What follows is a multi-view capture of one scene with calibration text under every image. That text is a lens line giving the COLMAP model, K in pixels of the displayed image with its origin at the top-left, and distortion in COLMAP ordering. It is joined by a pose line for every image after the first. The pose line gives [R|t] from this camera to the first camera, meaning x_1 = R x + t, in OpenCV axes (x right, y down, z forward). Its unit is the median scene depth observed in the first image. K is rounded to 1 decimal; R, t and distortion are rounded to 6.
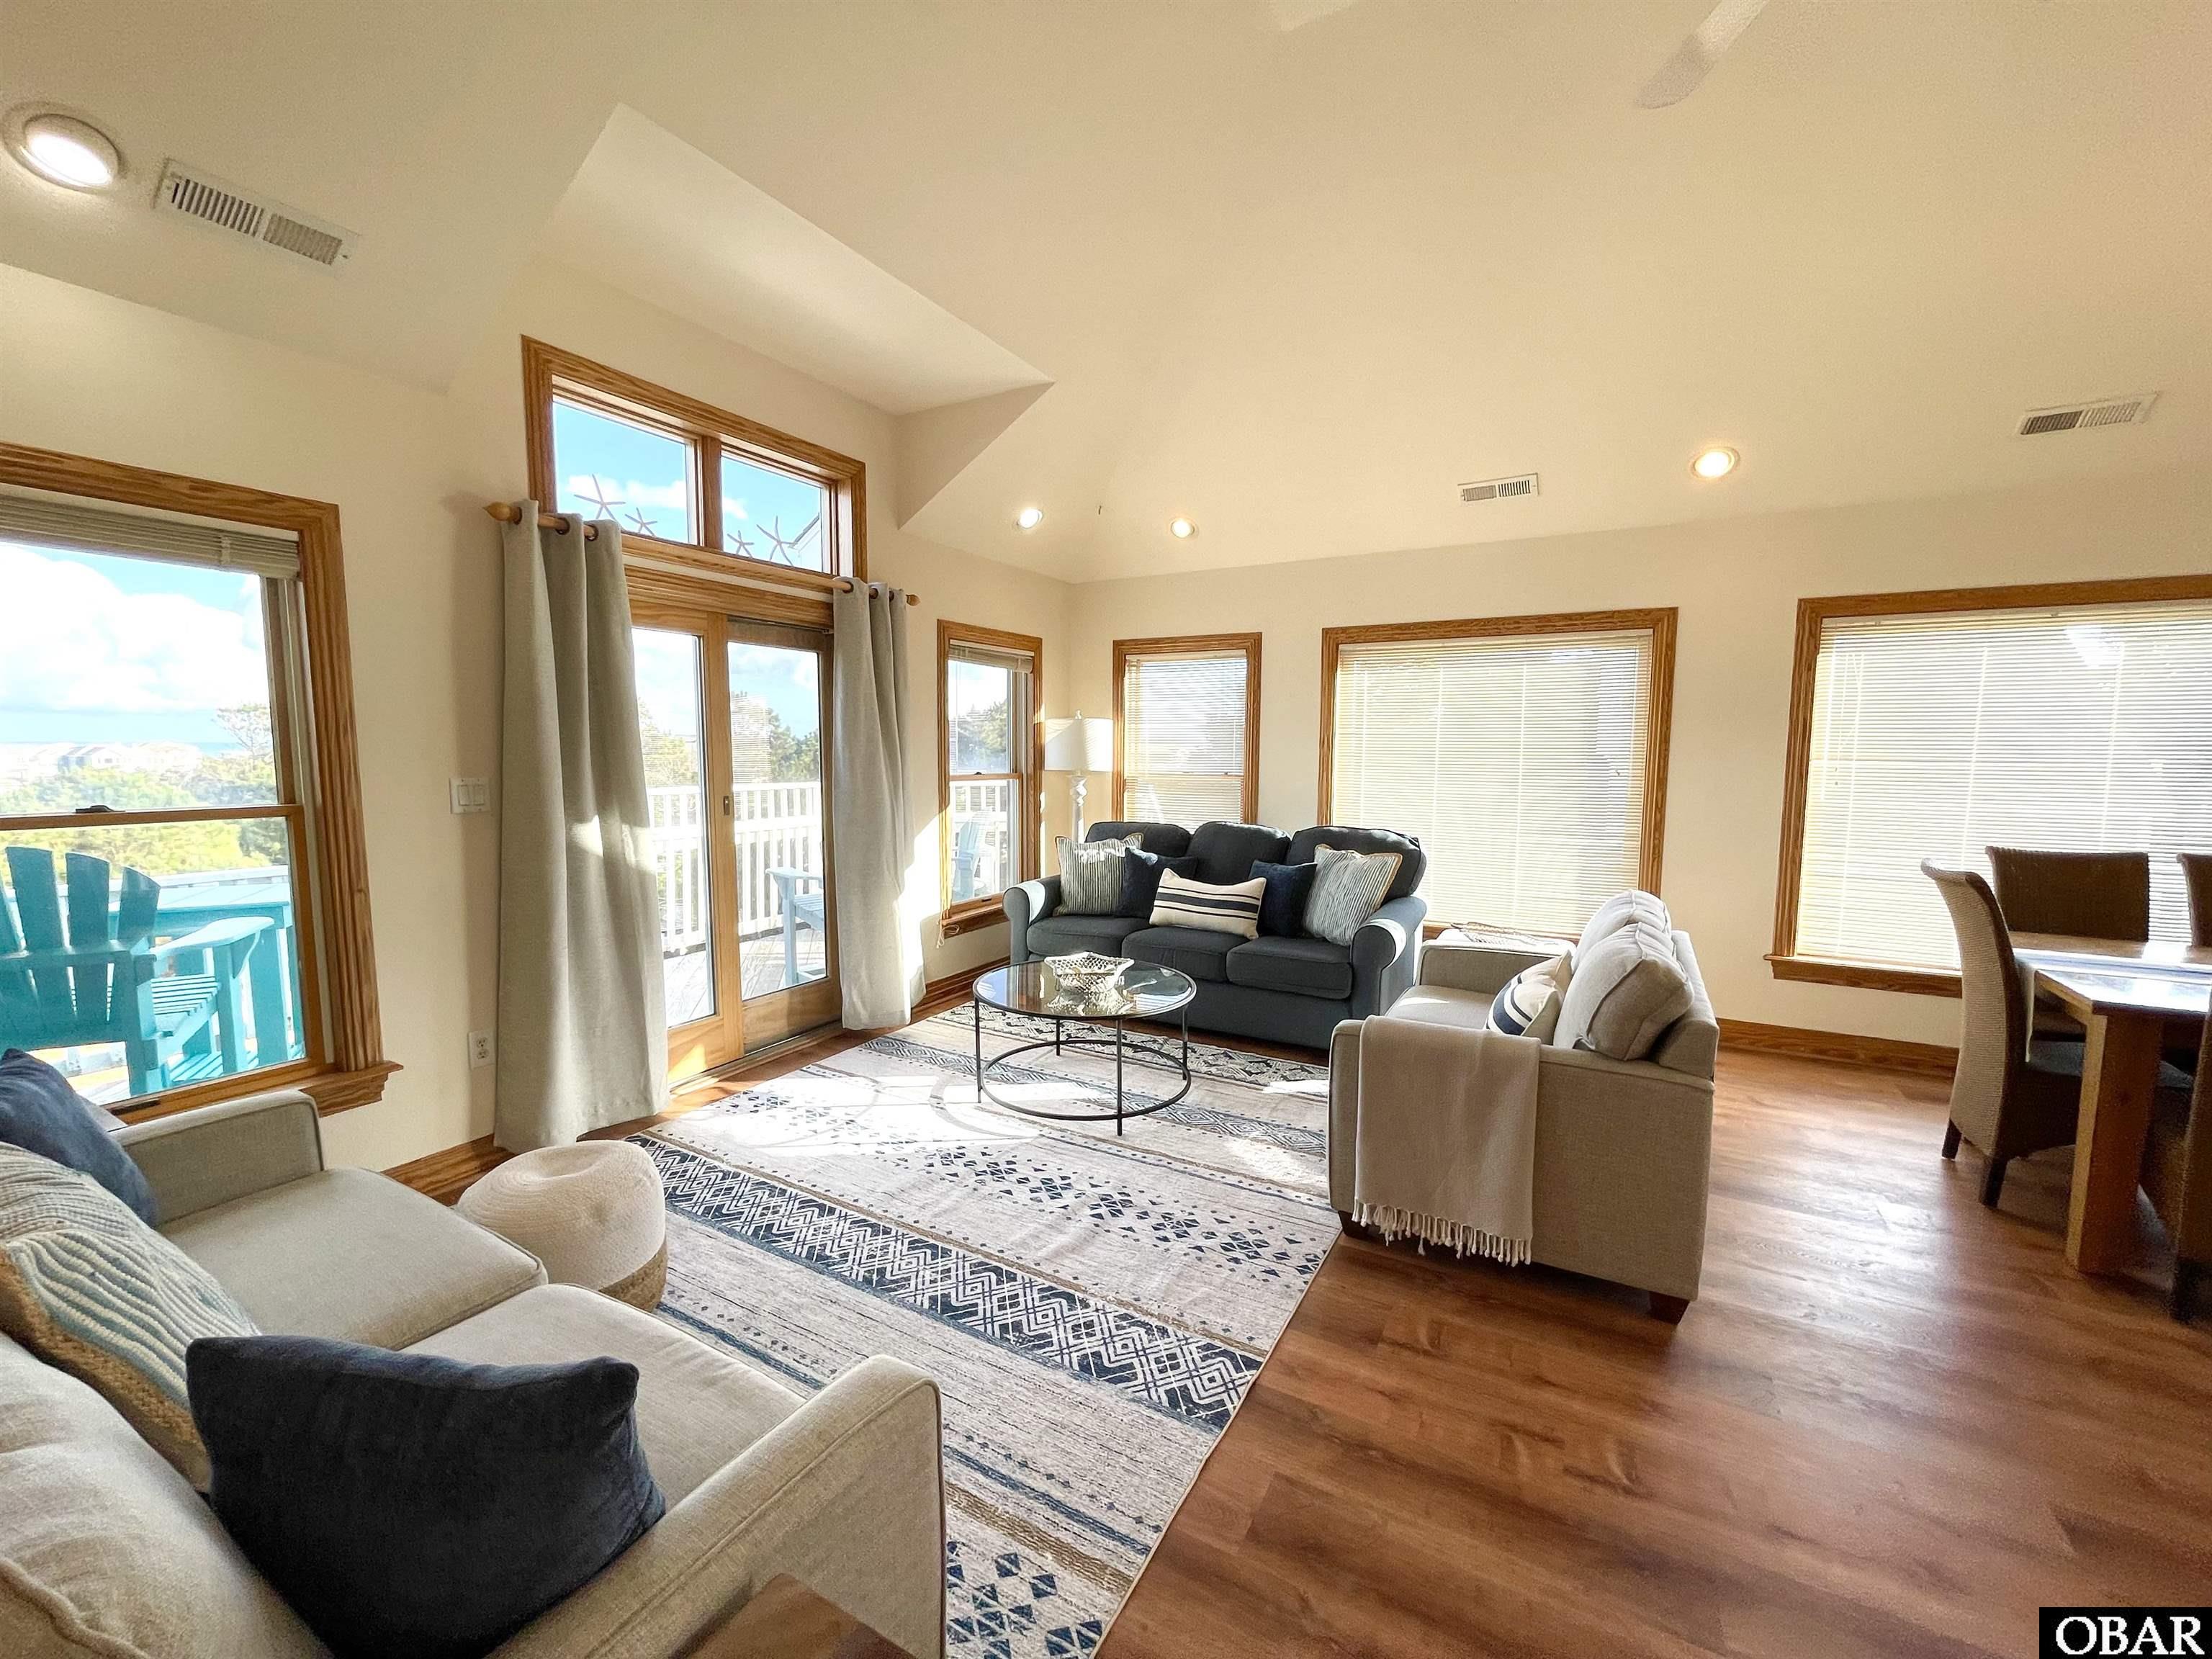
lens RADIAL K [[892.6, 0, 1098.3], [0, 892.6, 828.5], [0, 0, 1]] dist [0.003074, -0.000776]
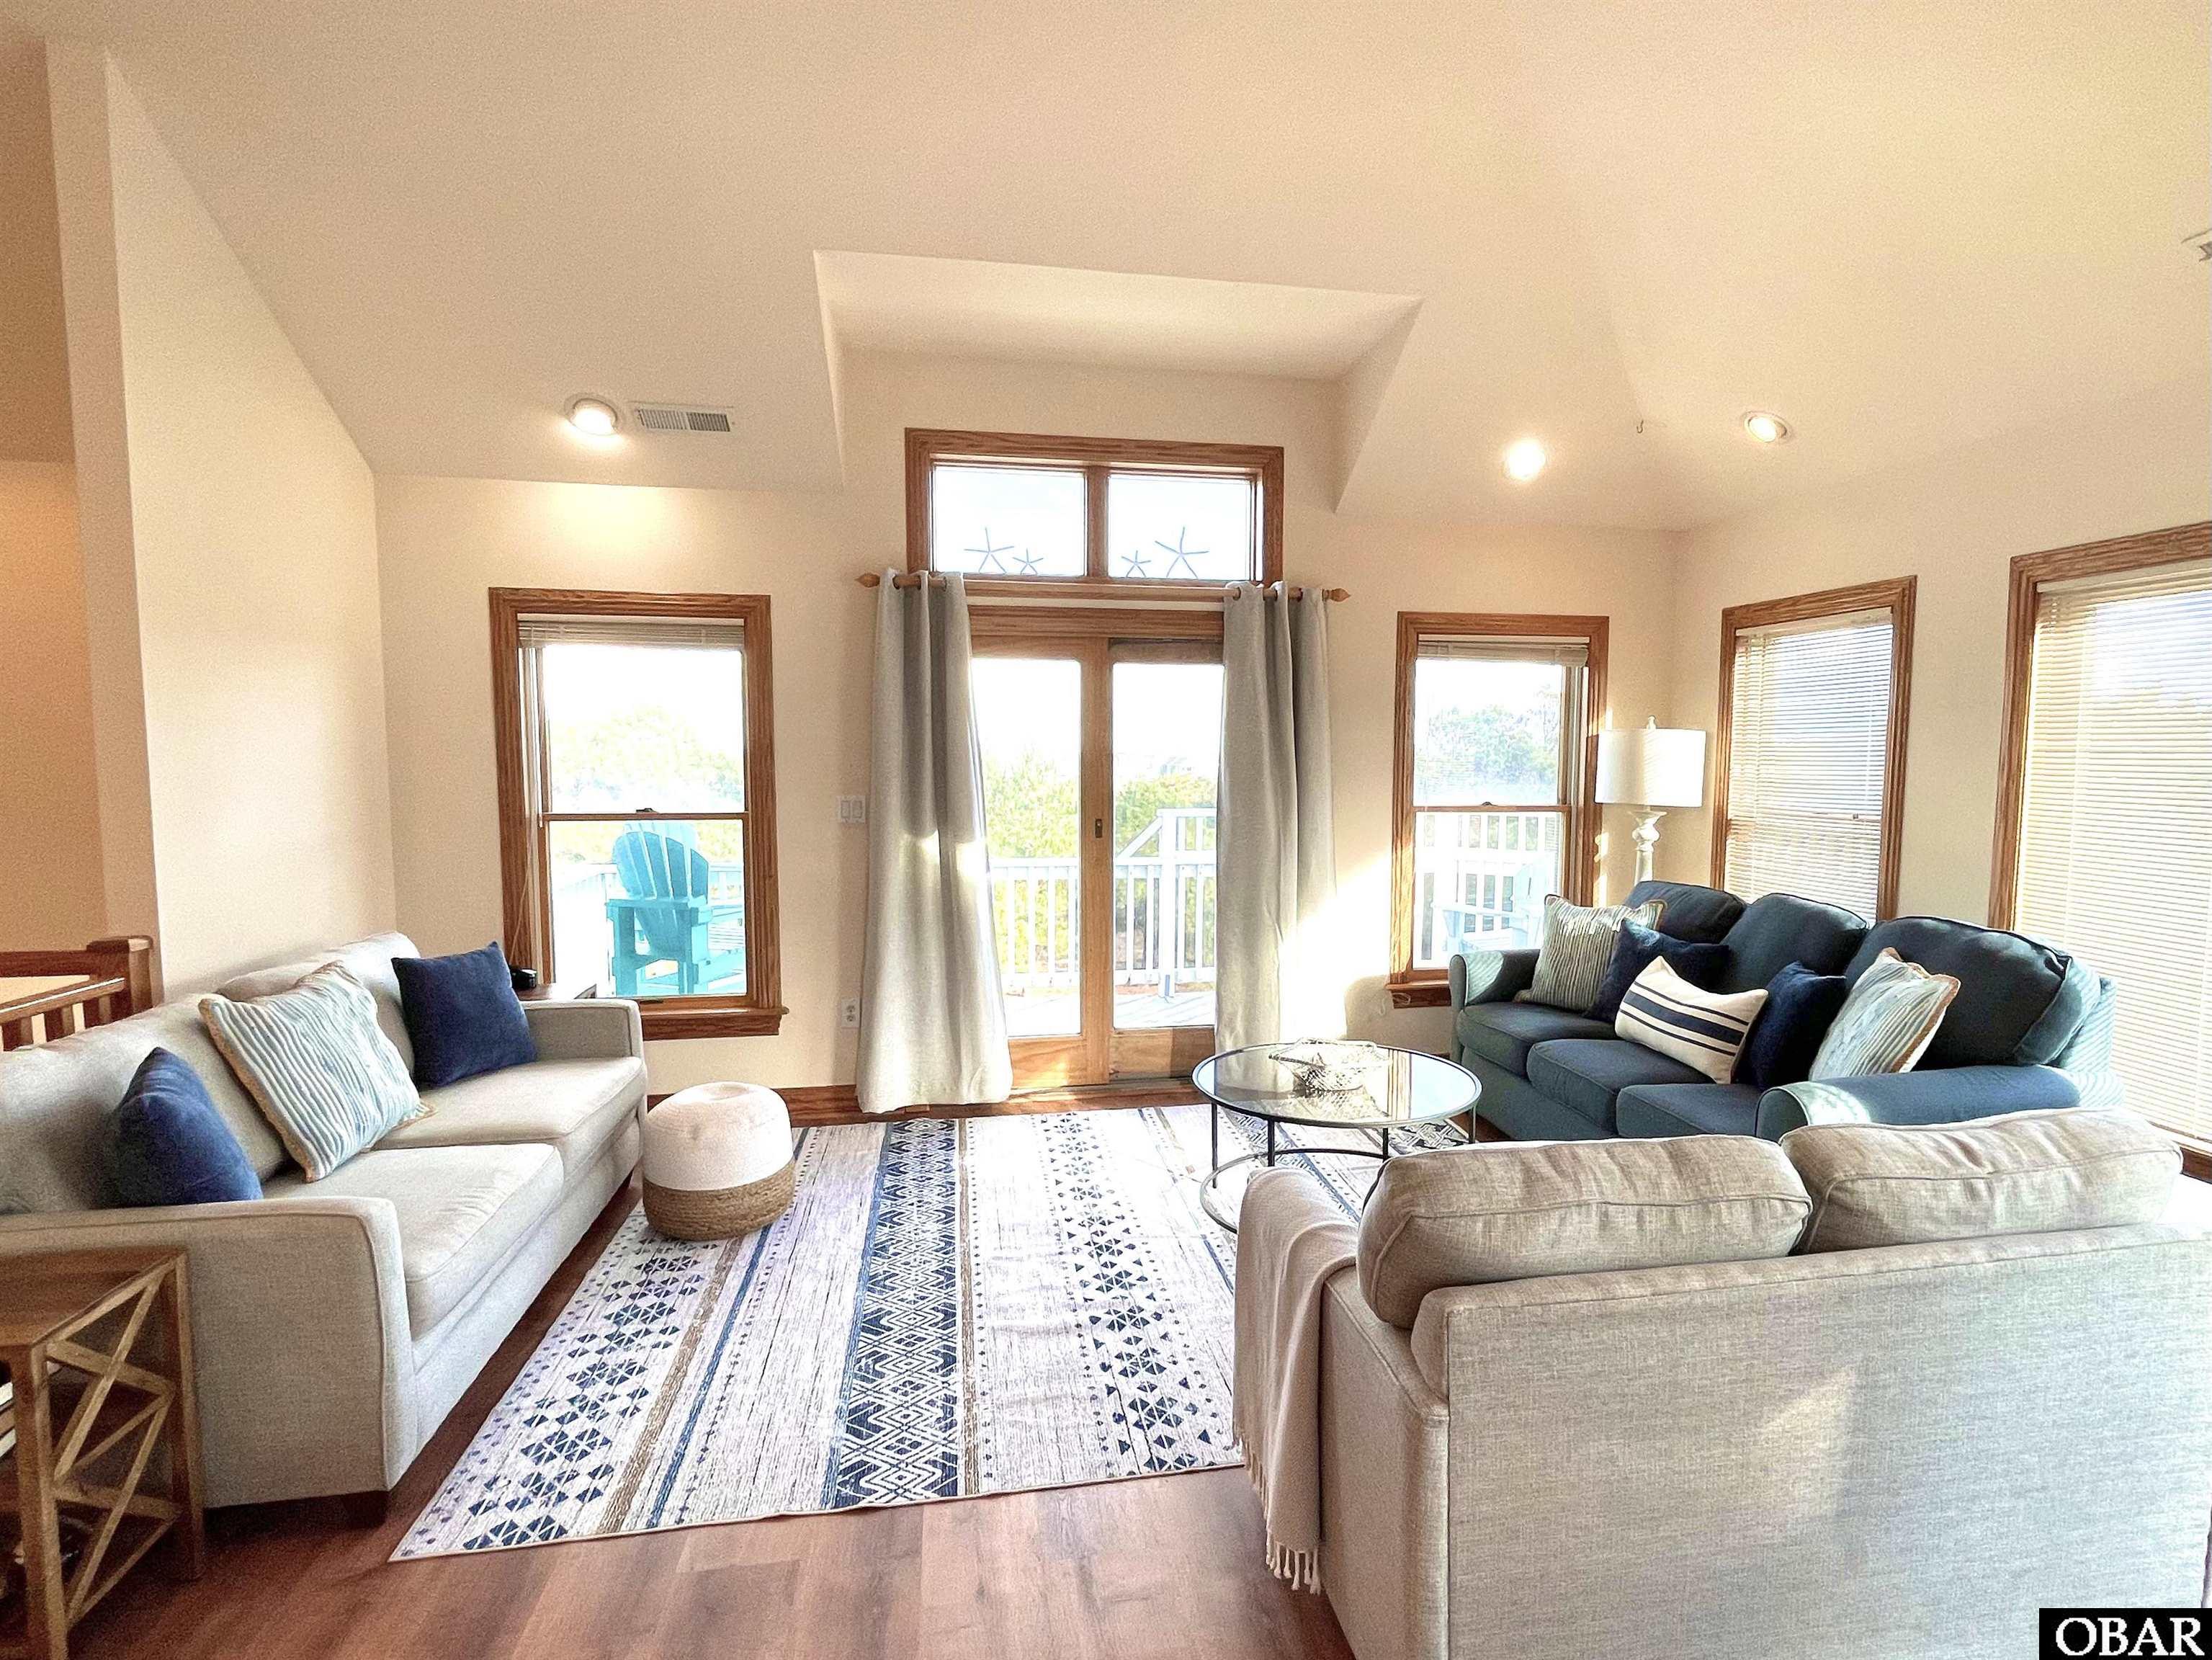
lens RADIAL K [[1145.3, 0, 1175.9], [0, 1145.3, 848.9], [0, 0, 1]] dist [-0.002524, -0.000070]
pose [[0.654295, 0.060954, -0.753779, 0.611961], [-0.069073, 0.997397, 0.020697, -0.035102], [0.753079, 0.038523, 0.656802, 0.223432]]
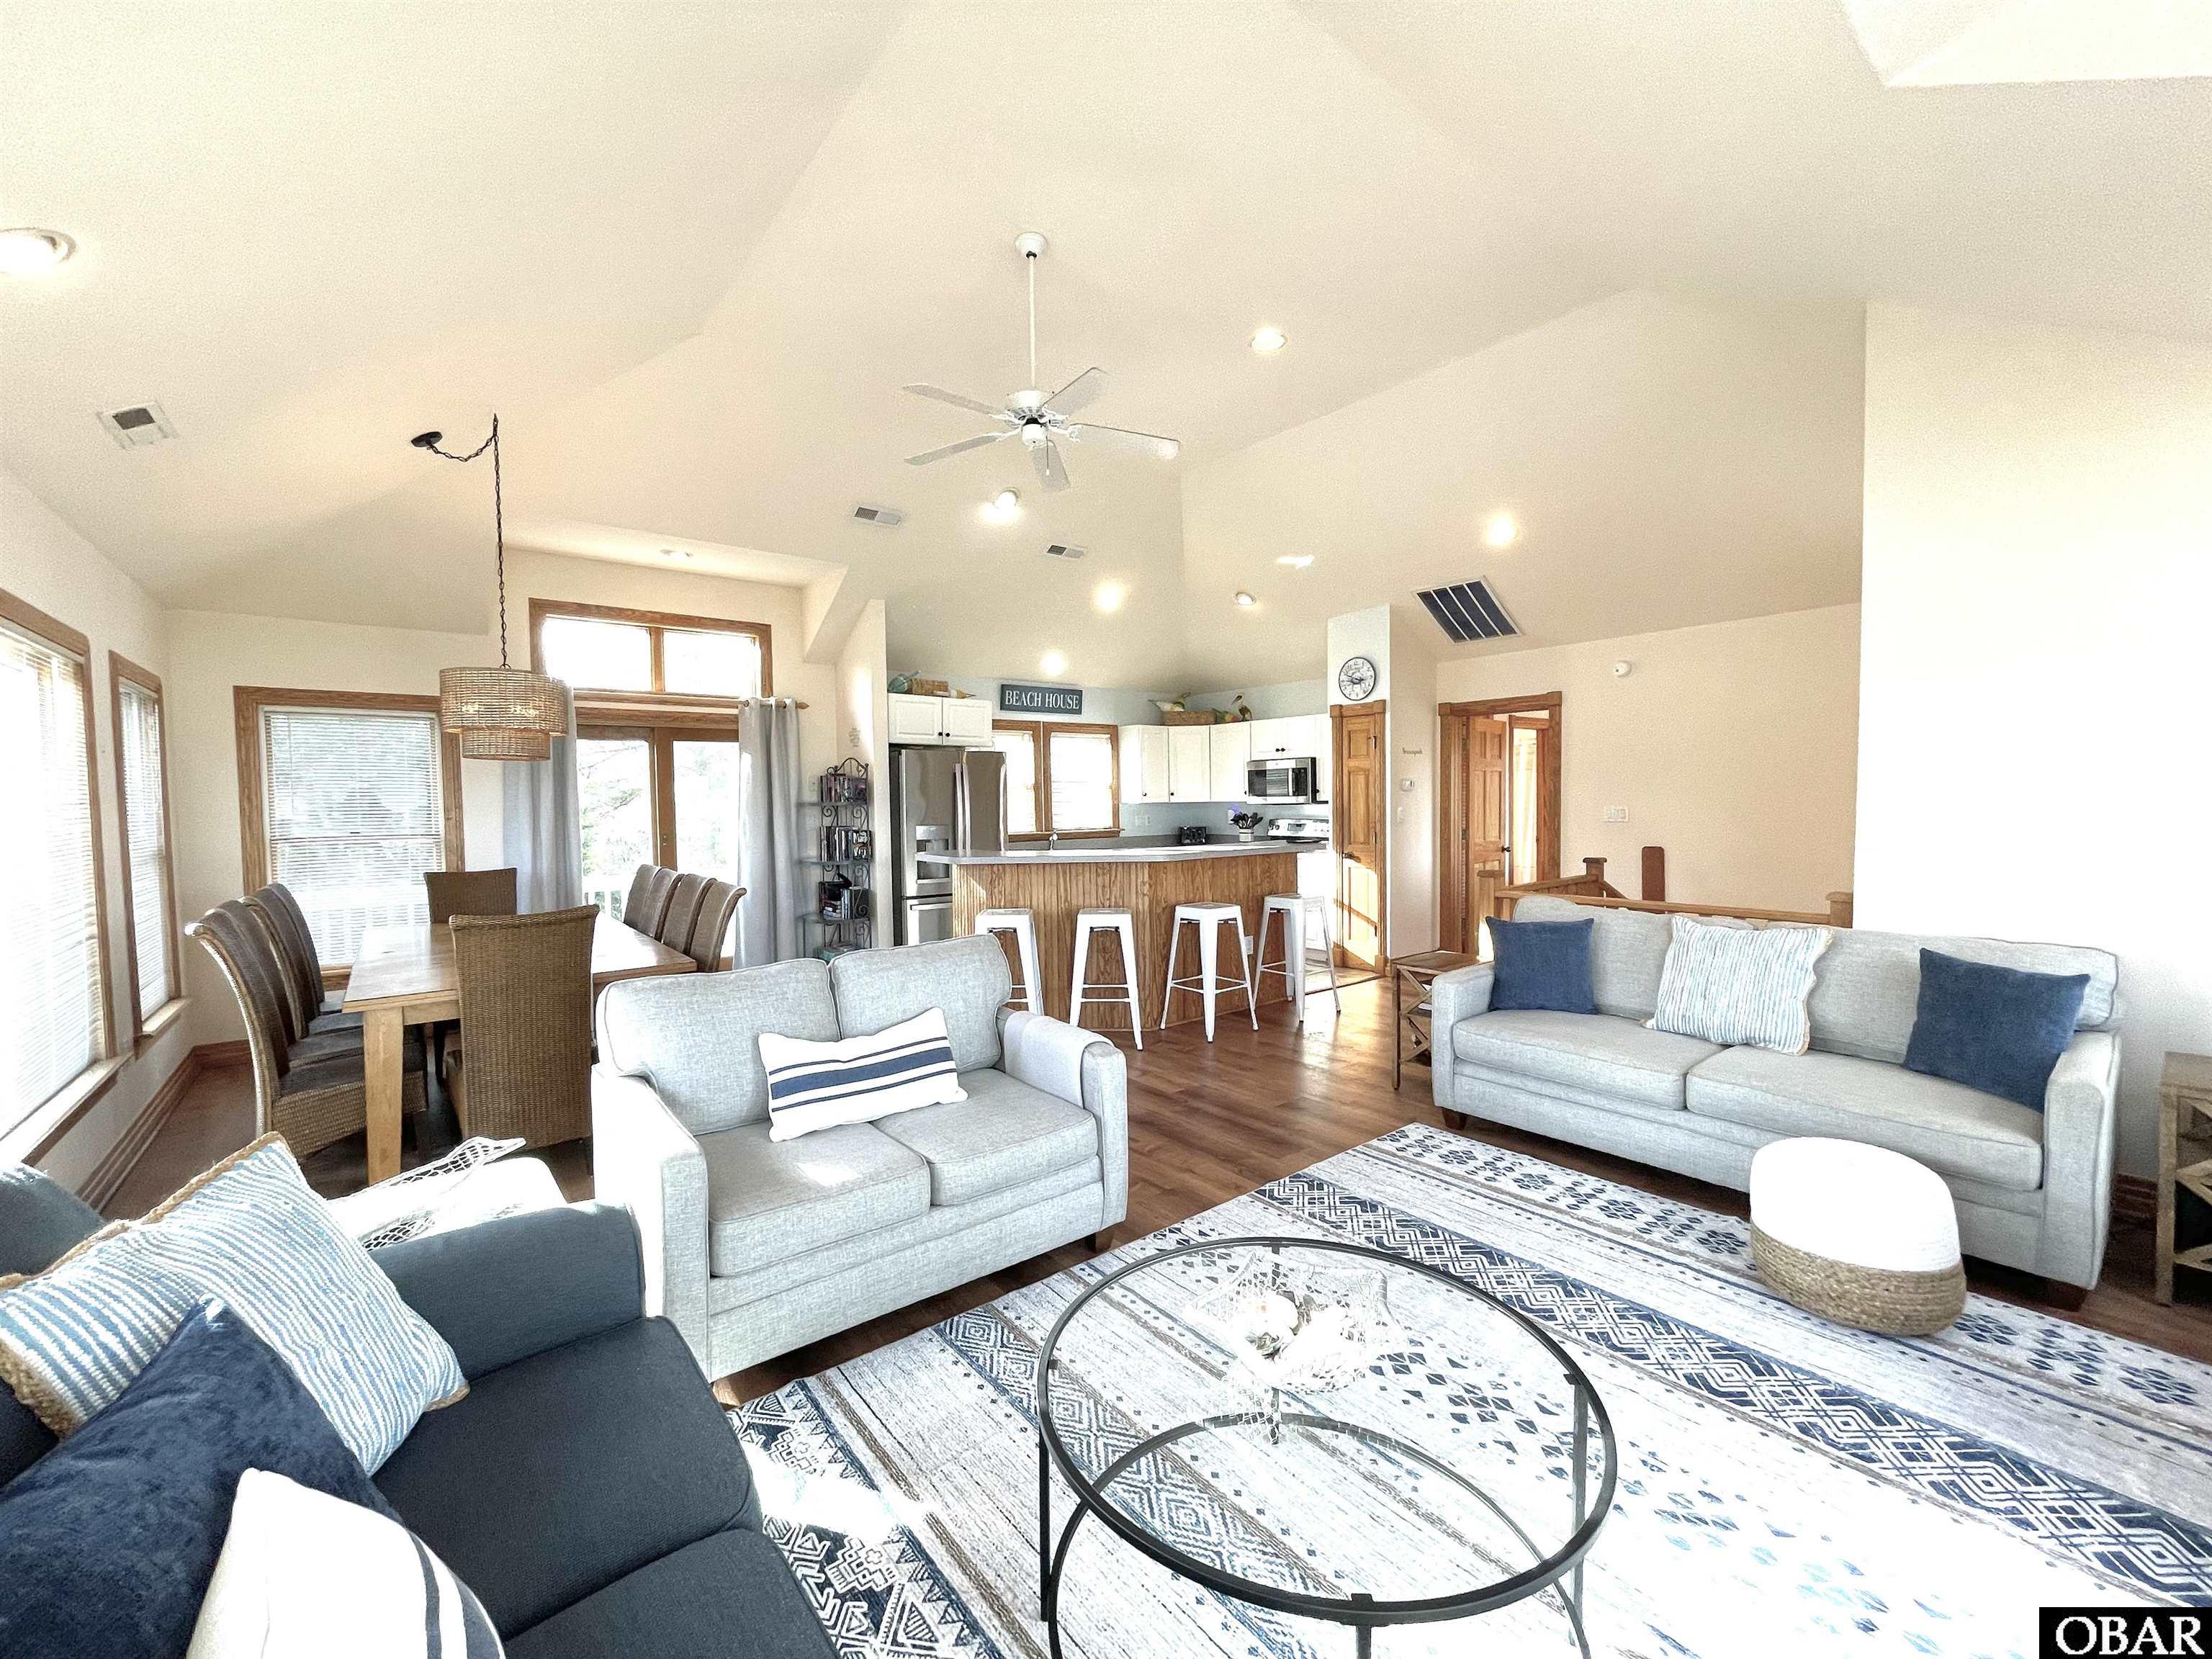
lens RADIAL K [[892.6, 0, 1100.6], [0, 892.6, 829.0], [0, 0, 1]] dist [0.003074, -0.000776]
pose [[-0.929342, -0.001920, 0.369216, -0.076375], [0.046507, 0.991413, 0.122217, -0.123304], [-0.366280, 0.130753, -0.921272, 1.333950]]
